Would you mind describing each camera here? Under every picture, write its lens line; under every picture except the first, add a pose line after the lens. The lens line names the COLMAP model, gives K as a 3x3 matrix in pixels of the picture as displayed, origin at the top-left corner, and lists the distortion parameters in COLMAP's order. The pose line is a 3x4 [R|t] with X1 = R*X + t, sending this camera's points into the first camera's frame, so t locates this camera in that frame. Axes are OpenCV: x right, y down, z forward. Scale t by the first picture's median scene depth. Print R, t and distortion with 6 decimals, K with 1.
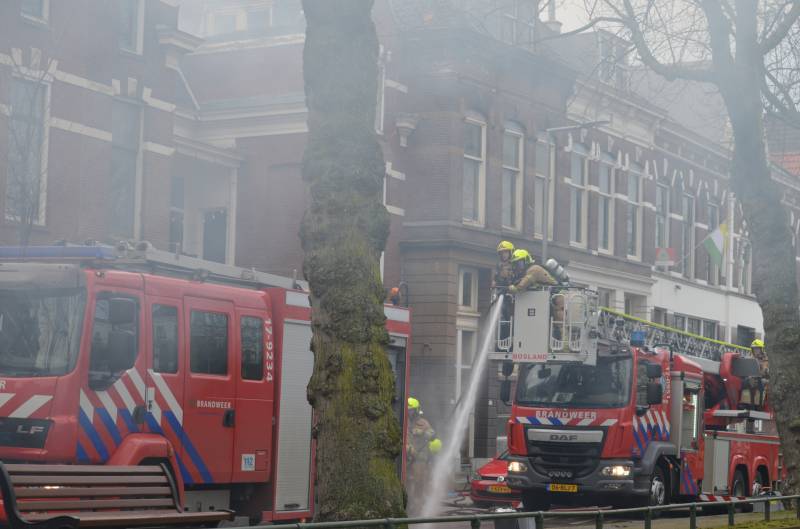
lens RADIAL K [[1919.6, 0, 400.0], [0, 1919.6, 264.5], [0, 0, 1]] dist [-0.293827, 0.020293]
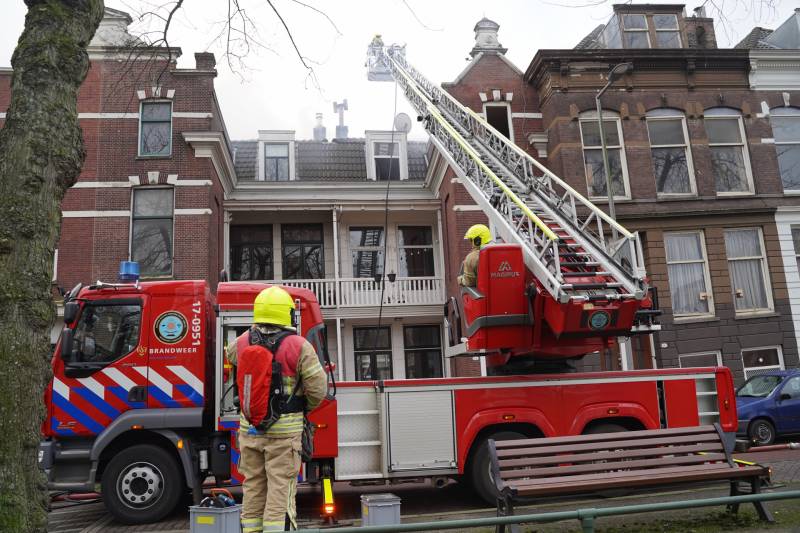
lens RADIAL K [[646.7, 0, 395.9], [0, 646.7, 264.9], [0, 0, 1]] dist [-0.119659, 0.100753]
pose [[0.565249, -0.216371, -0.796038, 0.391363], [0.144127, 0.976049, -0.162958, 0.093279], [0.812232, -0.022619, 0.582896, 0.950847]]
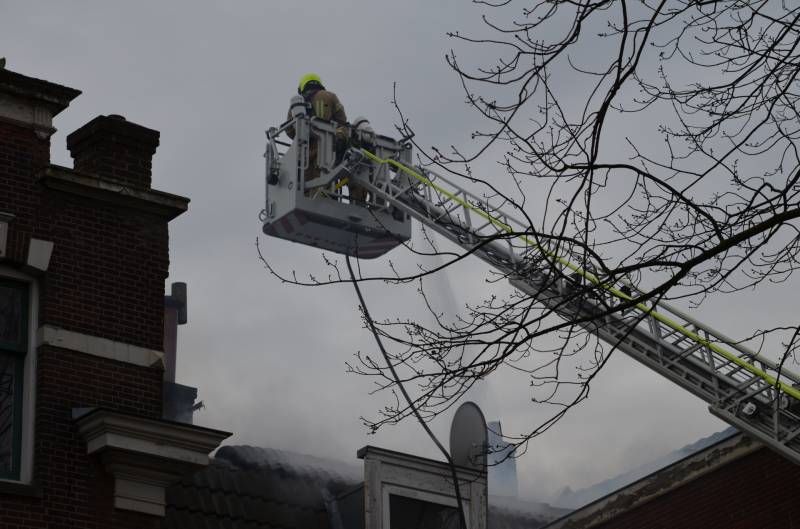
lens RADIAL K [[2926.4, 0, 400.8], [0, 2926.4, 282.7], [0, 0, 1]] dist [0.685873, -0.119458]
pose [[0.874216, -0.217895, -0.433899, 0.244247], [0.084705, 0.948386, -0.305597, 0.055454], [0.478092, 0.230405, 0.847551, 0.550183]]
